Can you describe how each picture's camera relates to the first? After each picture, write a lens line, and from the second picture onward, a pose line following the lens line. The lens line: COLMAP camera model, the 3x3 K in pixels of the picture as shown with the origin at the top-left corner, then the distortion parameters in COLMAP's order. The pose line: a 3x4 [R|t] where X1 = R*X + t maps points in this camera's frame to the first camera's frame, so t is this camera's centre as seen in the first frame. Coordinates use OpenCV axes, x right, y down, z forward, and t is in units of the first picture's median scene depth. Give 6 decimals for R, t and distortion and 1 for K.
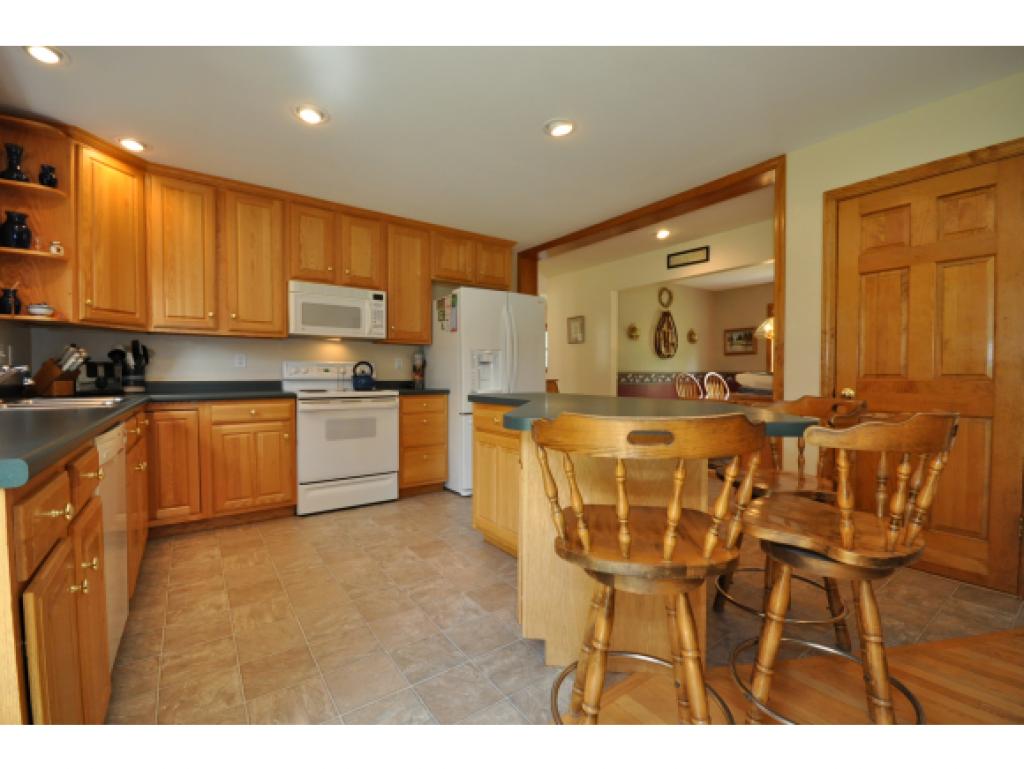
lens RADIAL K [[453.5, 0, 511.3], [0, 453.5, 385.2], [0, 0, 1]] dist [-0.002588, -0.000588]
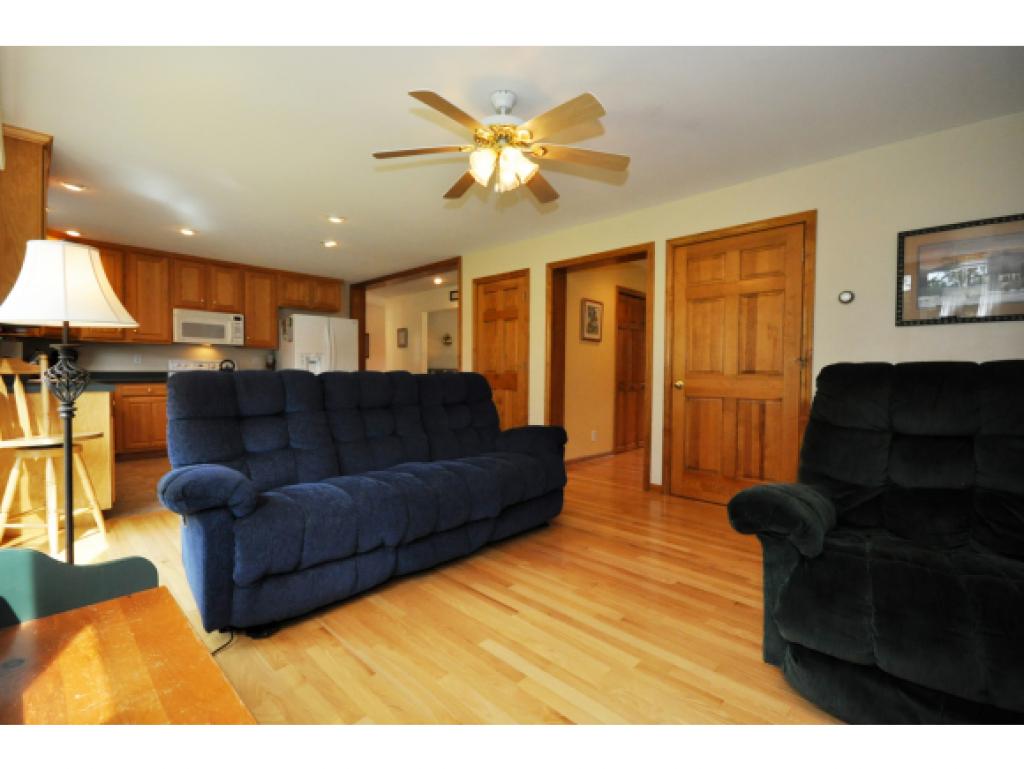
lens RADIAL K [[465.7, 0, 515.6], [0, 465.7, 384.6], [0, 0, 1]] dist [-0.003187, -0.000611]
pose [[0.984174, 0.004190, 0.177157, 0.360307], [-0.005319, 0.999968, 0.005897, 0.016862], [-0.177127, -0.006746, 0.984165, -0.732854]]
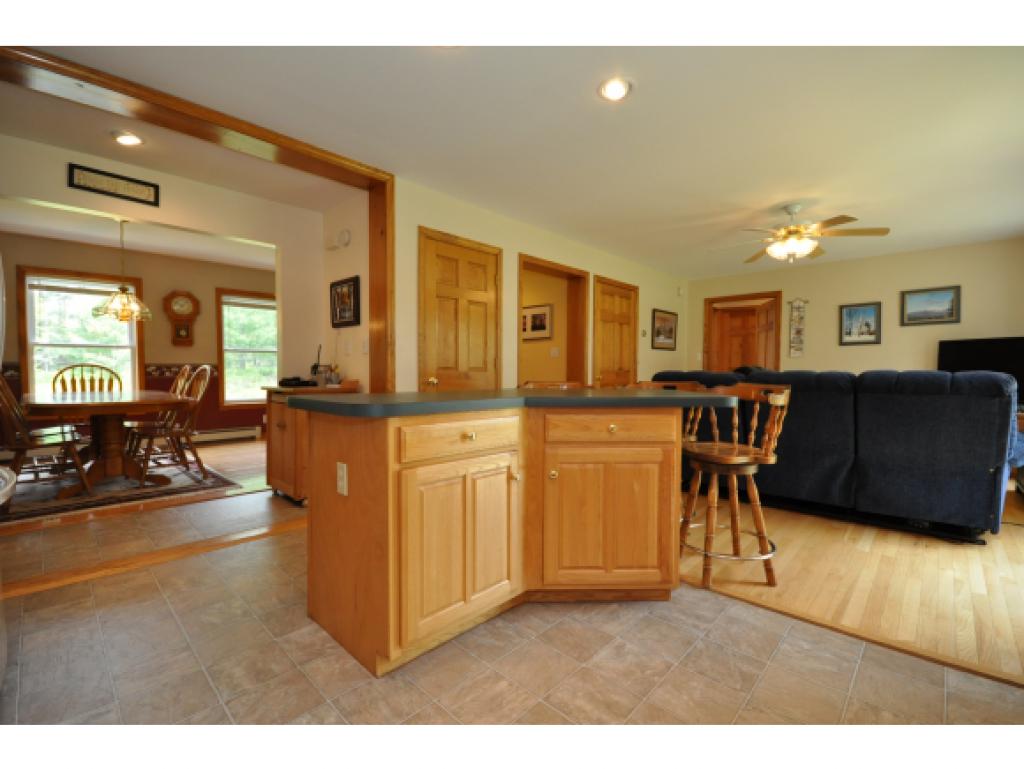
lens RADIAL K [[453.5, 0, 511.3], [0, 453.5, 382.8], [0, 0, 1]] dist [-0.002588, -0.000588]
pose [[-0.184826, -0.029706, 0.982322, -0.442838], [0.017913, 0.999275, 0.033589, -0.013153], [-0.982608, 0.023805, -0.184159, 0.694680]]
